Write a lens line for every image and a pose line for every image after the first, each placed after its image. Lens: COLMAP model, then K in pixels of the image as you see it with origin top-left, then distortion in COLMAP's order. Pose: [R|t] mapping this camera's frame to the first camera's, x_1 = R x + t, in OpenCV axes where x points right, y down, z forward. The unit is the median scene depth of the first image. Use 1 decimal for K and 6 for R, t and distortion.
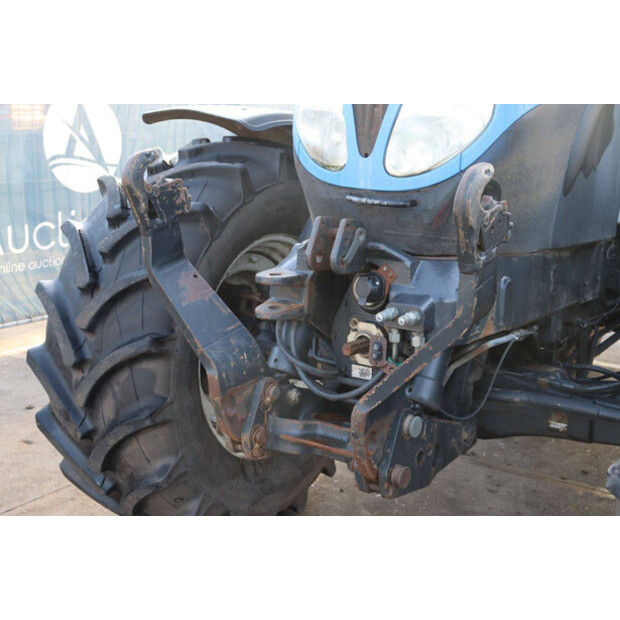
lens RADIAL K [[915.3, 0, 304.2], [0, 915.3, 307.7], [0, 0, 1]] dist [0.077157, 0.000000]
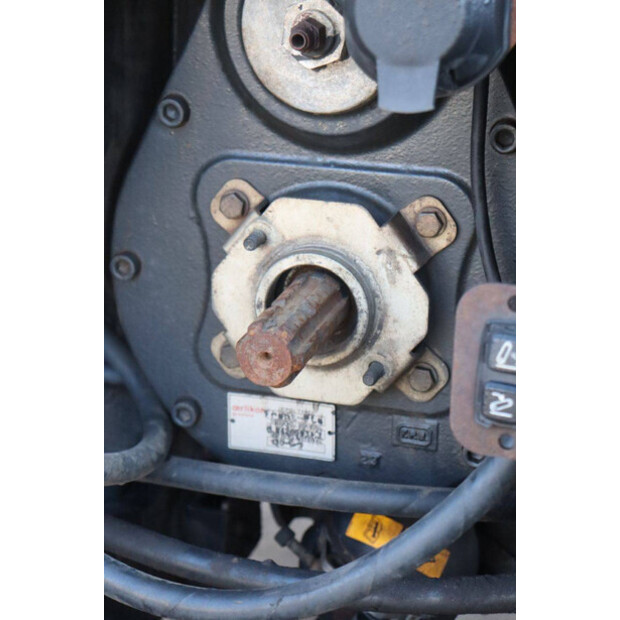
lens RADIAL K [[1443.6, 0, 309.9], [0, 1443.6, 312.3], [0, 0, 1]] dist [0.374229, 0.000000]
pose [[0.936629, -0.121378, 0.328623, -0.041219], [0.074184, 0.985506, 0.152563, -0.008054], [-0.342378, -0.118516, 0.932058, 0.703895]]
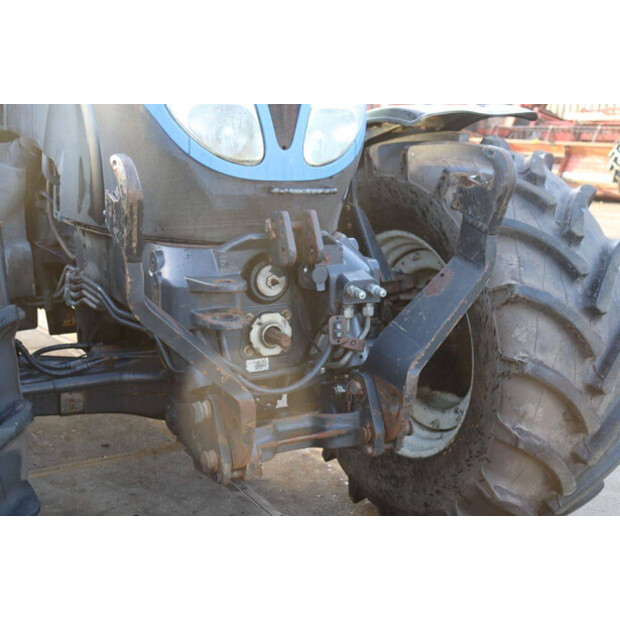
lens RADIAL K [[915.3, 0, 310.2], [0, 915.3, 310.1], [0, 0, 1]] dist [0.077157, 0.000000]
pose [[0.464995, -0.205523, 0.861127, -0.787728], [0.189066, 0.973294, 0.130201, -0.111332], [-0.864889, 0.102267, 0.491435, 0.465014]]
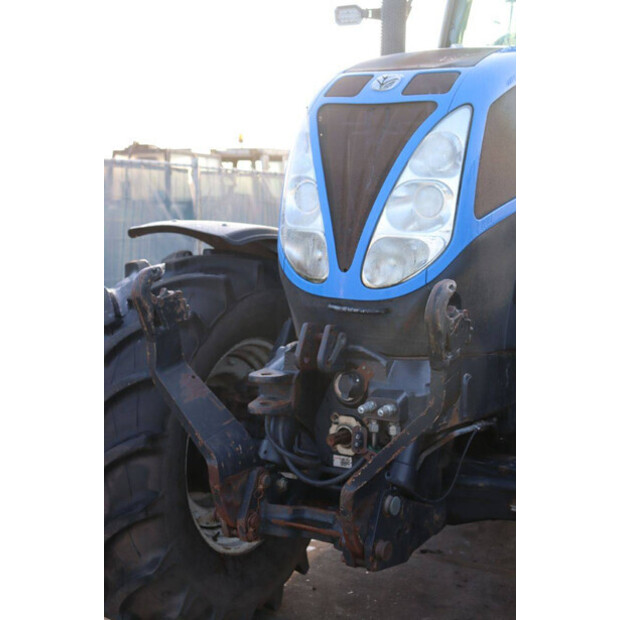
lens RADIAL K [[990.4, 0, 310.3], [0, 990.4, 312.0], [0, 0, 1]] dist [0.177101, 0.000000]
pose [[0.997731, -0.008534, 0.066784, -0.057240], [0.015526, 0.994363, -0.104890, 0.016433], [-0.065512, 0.105689, 0.992239, -0.223316]]
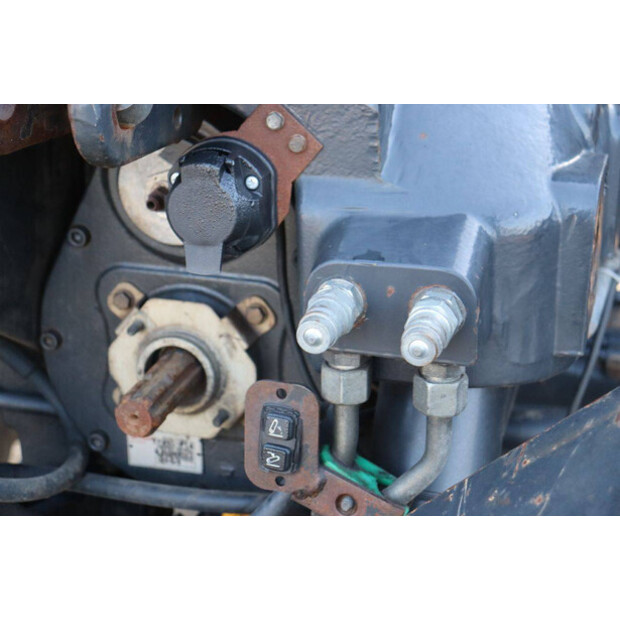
lens RADIAL K [[1246.6, 0, 311.1], [0, 1246.6, 309.8], [0, 0, 1]] dist [0.273928, 0.000000]
pose [[0.932555, -0.149284, 0.328717, -0.023569], [0.089542, 0.977695, 0.189985, -0.052874], [-0.349746, -0.147738, 0.925122, 0.619106]]
